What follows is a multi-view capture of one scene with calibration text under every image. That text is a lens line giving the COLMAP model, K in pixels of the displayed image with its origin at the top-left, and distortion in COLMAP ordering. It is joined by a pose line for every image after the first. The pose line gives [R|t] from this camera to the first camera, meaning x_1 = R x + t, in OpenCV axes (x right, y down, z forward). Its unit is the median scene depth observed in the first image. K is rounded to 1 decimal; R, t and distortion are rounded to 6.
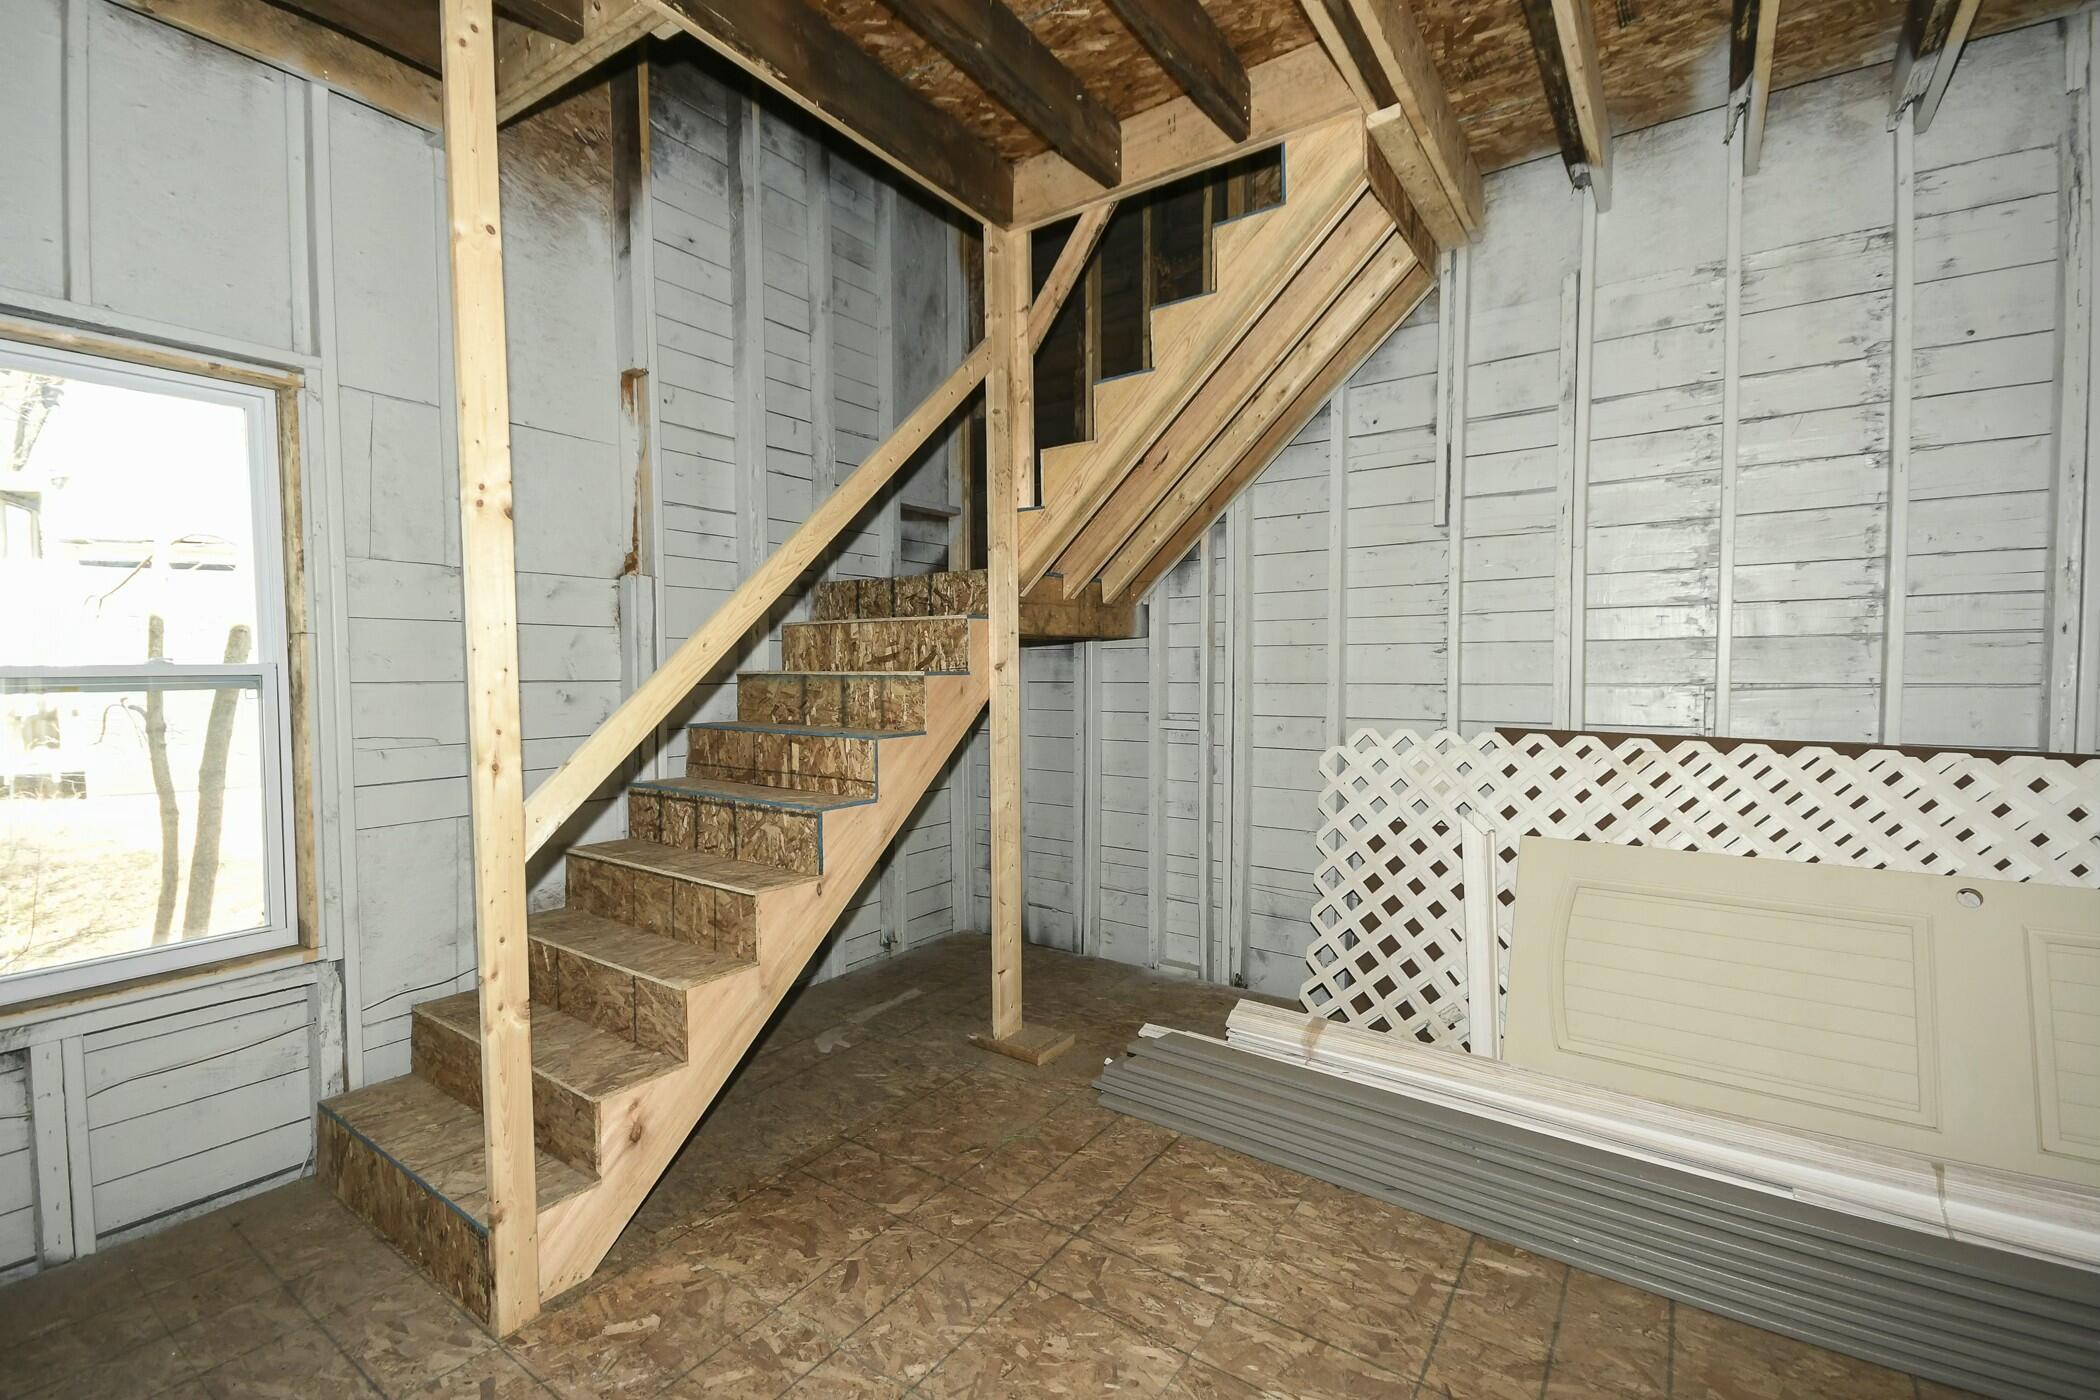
lens RADIAL K [[941.7, 0, 1058.9], [0, 941.7, 695.8], [0, 0, 1]] dist [0.011977, -0.006689]
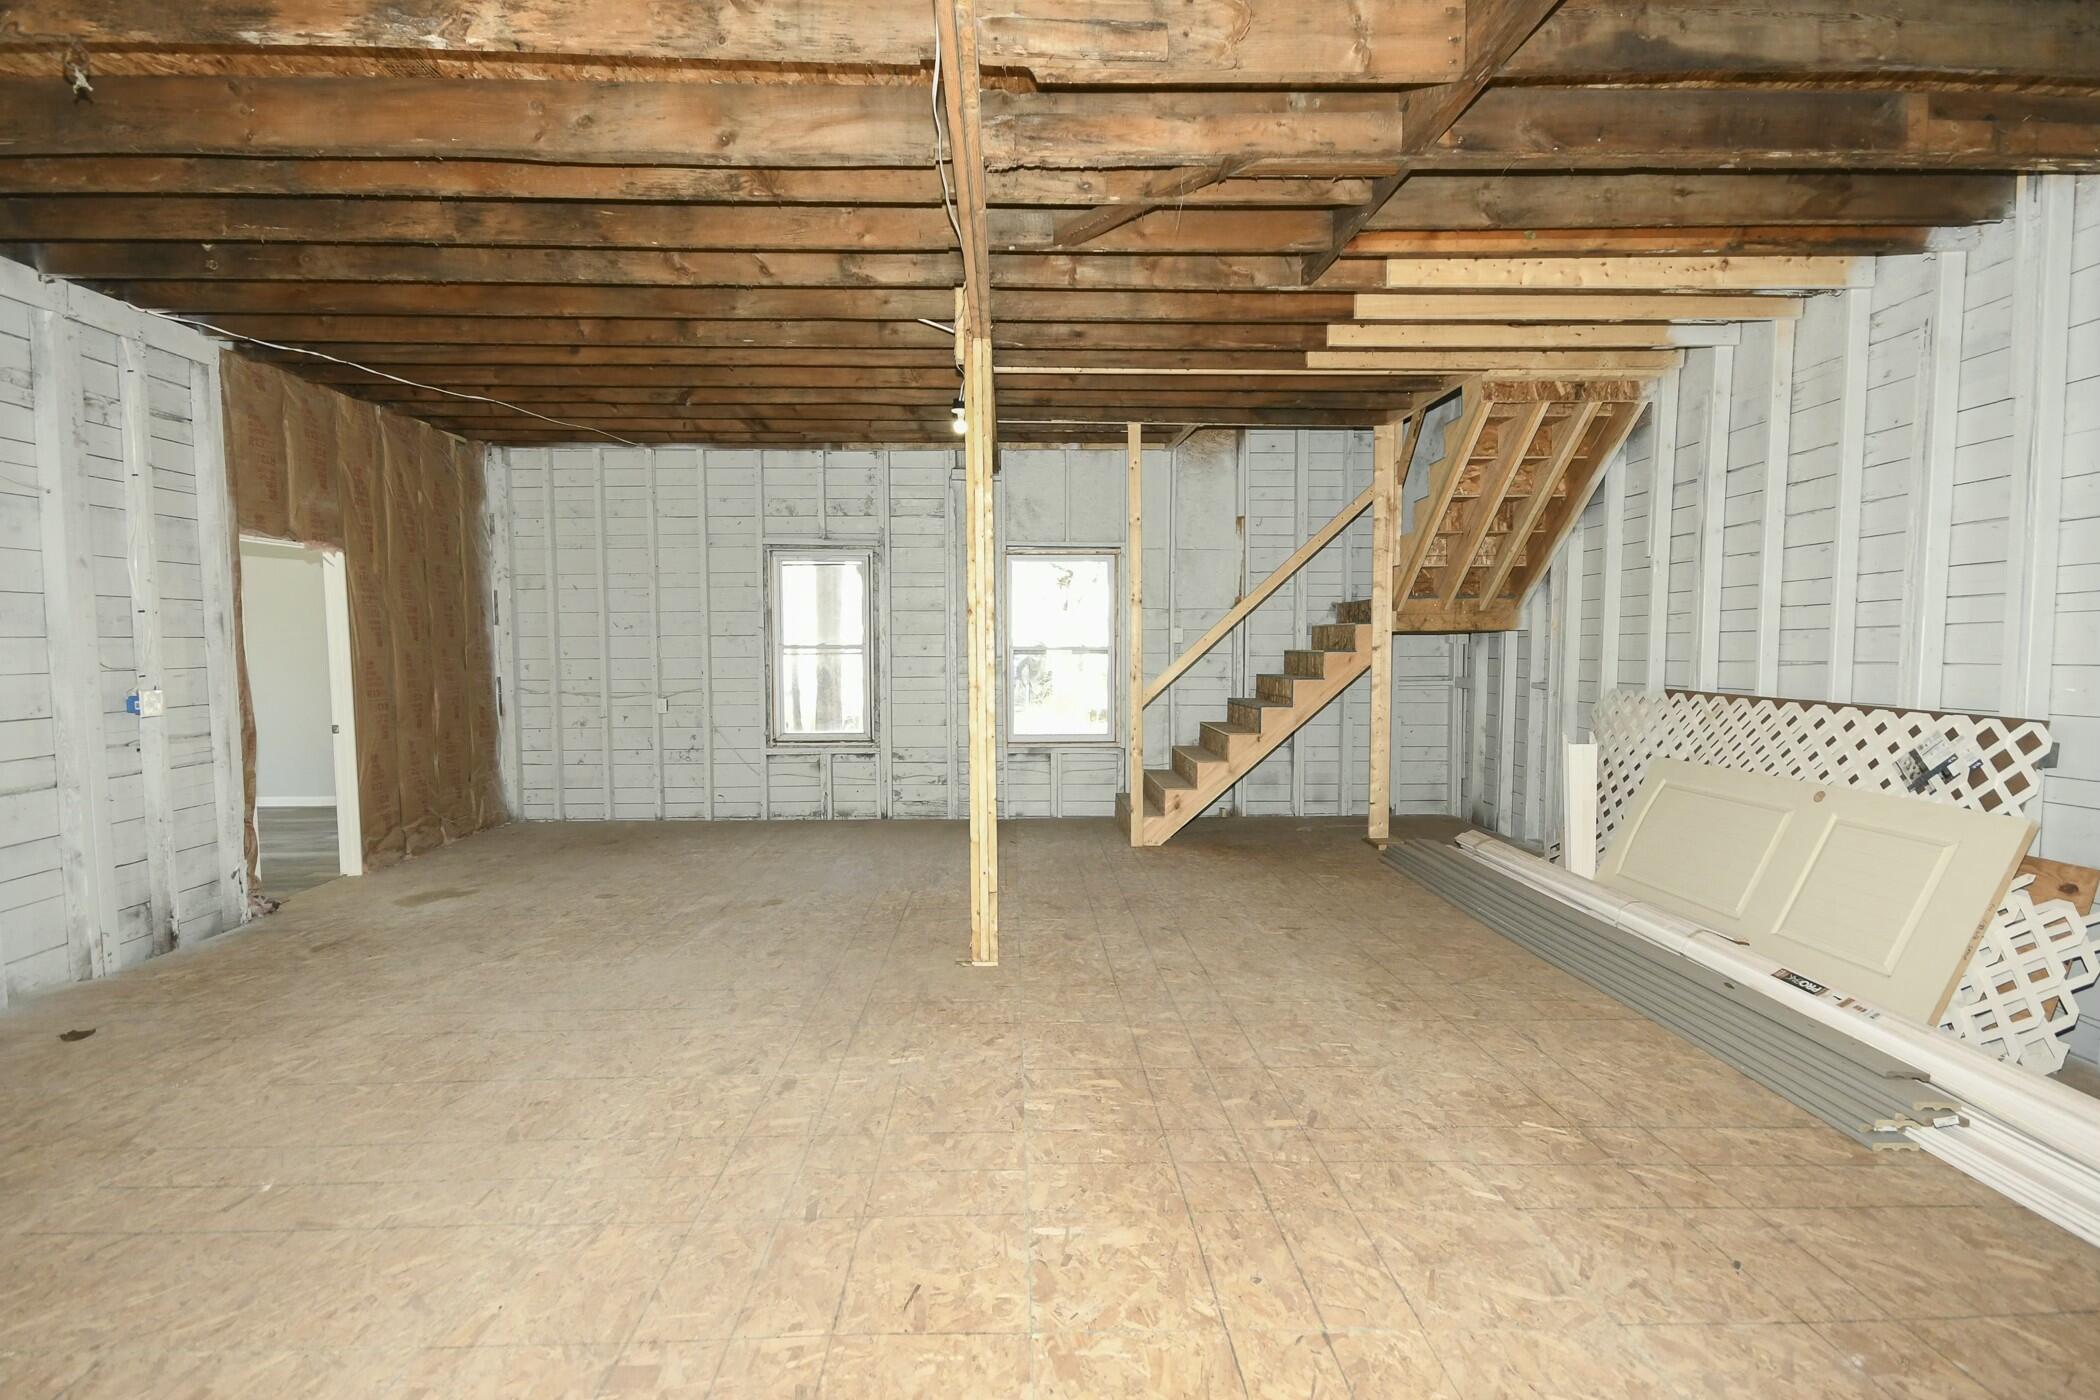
lens RADIAL K [[941.7, 0, 1041.1], [0, 941.7, 705.3], [0, 0, 1]] dist [0.011977, -0.006689]
pose [[0.596414, 0.053669, -0.800881, 1.223162], [-0.031633, 0.998559, 0.043359, 0.028832], [0.802053, -0.000526, 0.597252, -0.814460]]
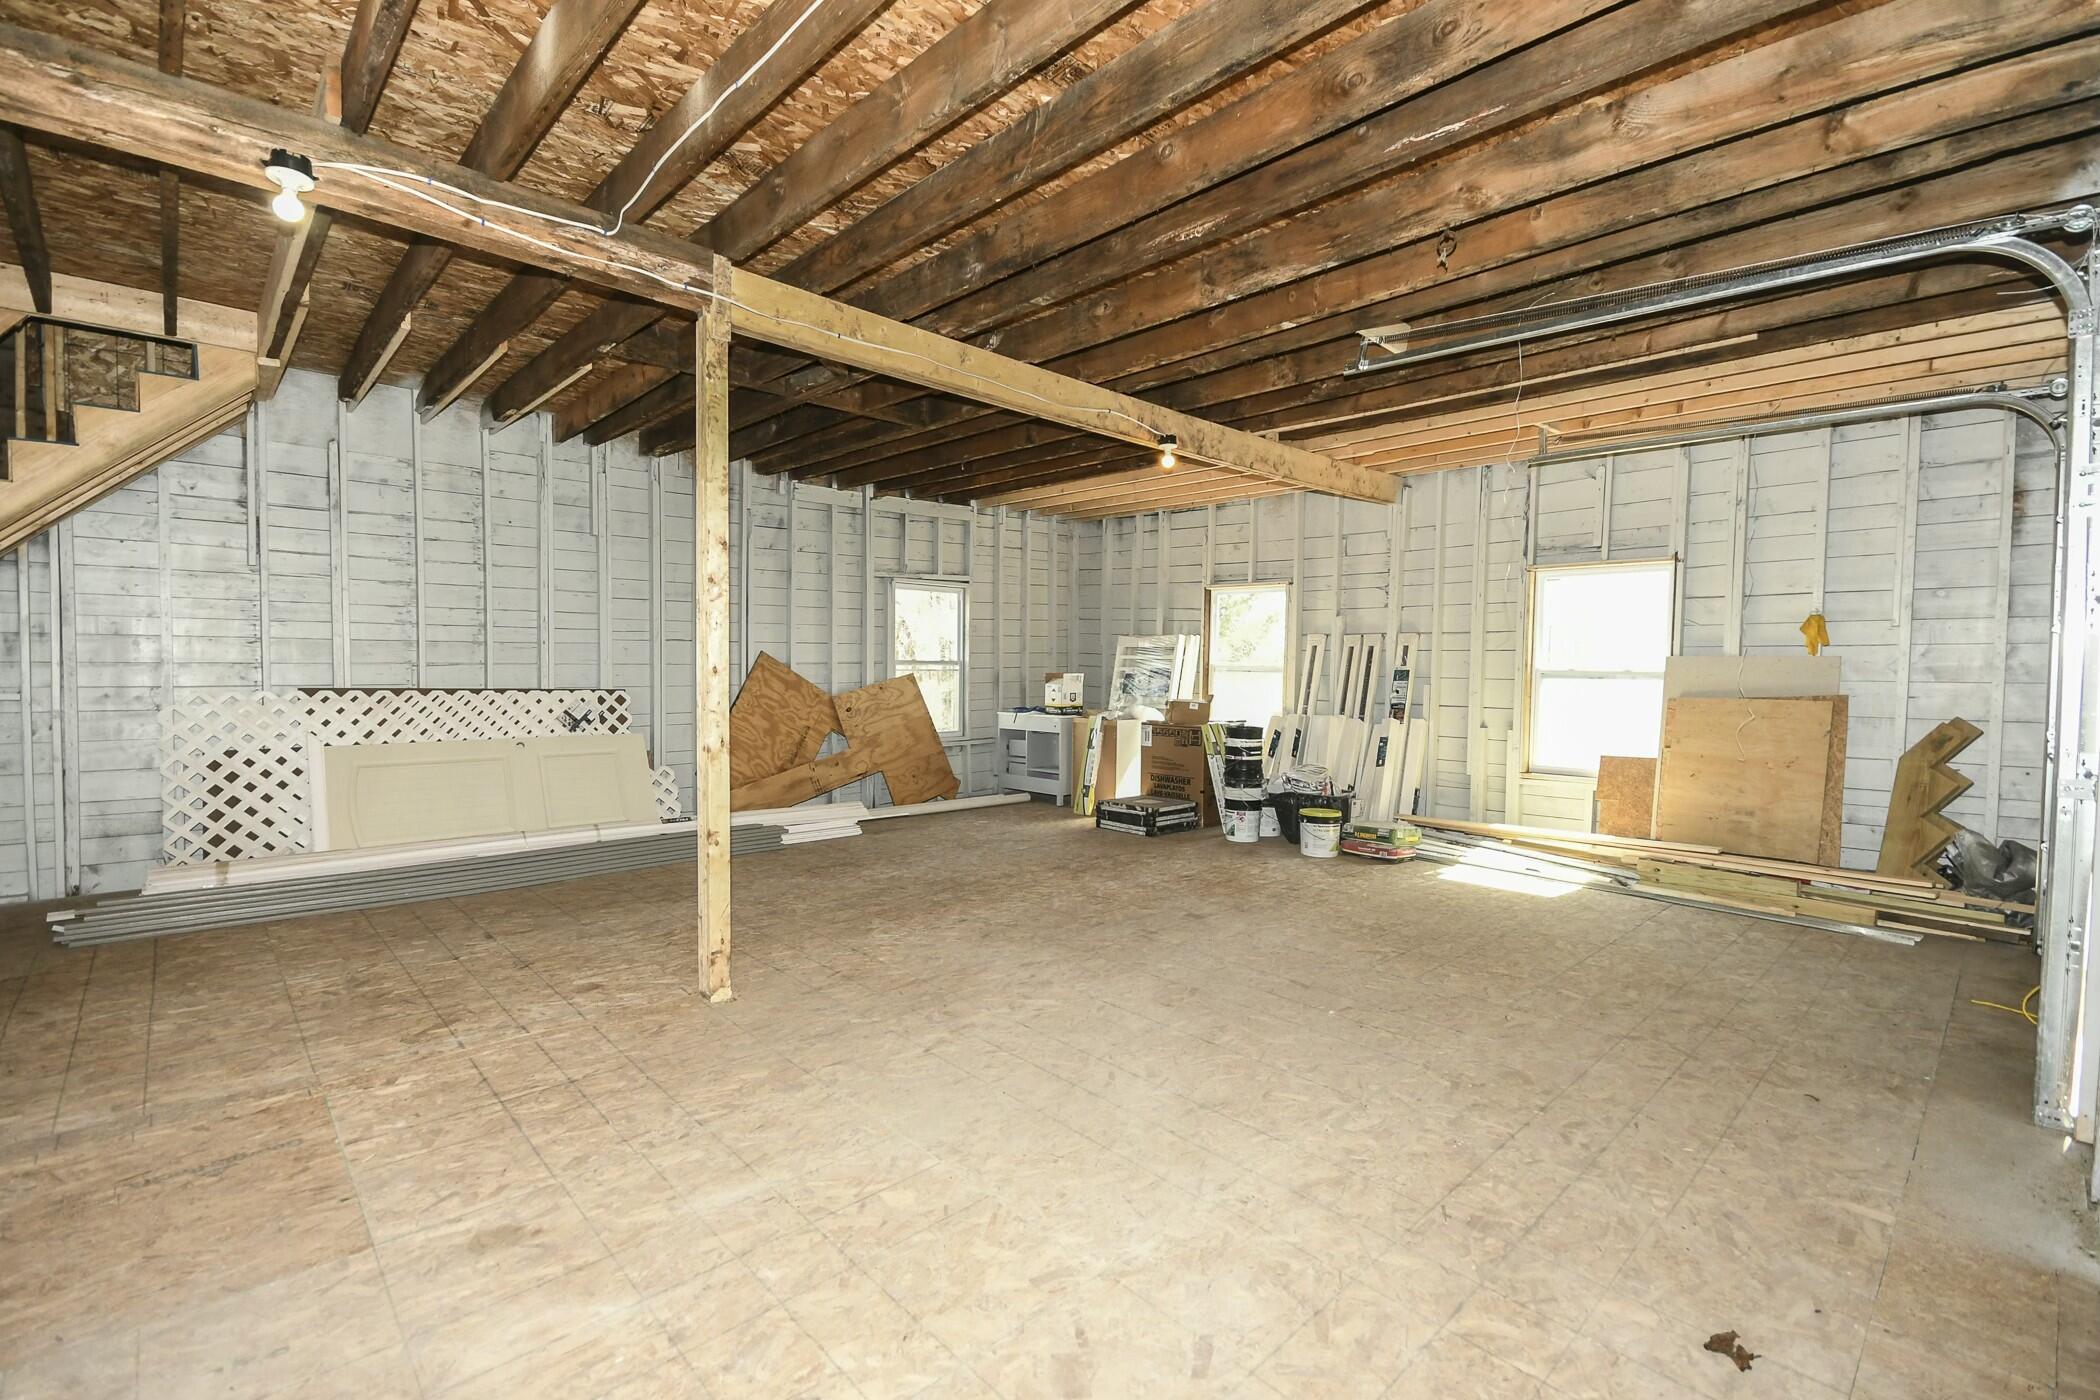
lens RADIAL K [[941.7, 0, 1013.8], [0, 941.7, 707.9], [0, 0, 1]] dist [0.011977, -0.006689]
pose [[0.232970, -0.038875, 0.971707, -1.012970], [0.022824, 0.999144, 0.034501, 0.043827], [-0.972216, 0.014140, 0.233658, -0.752709]]
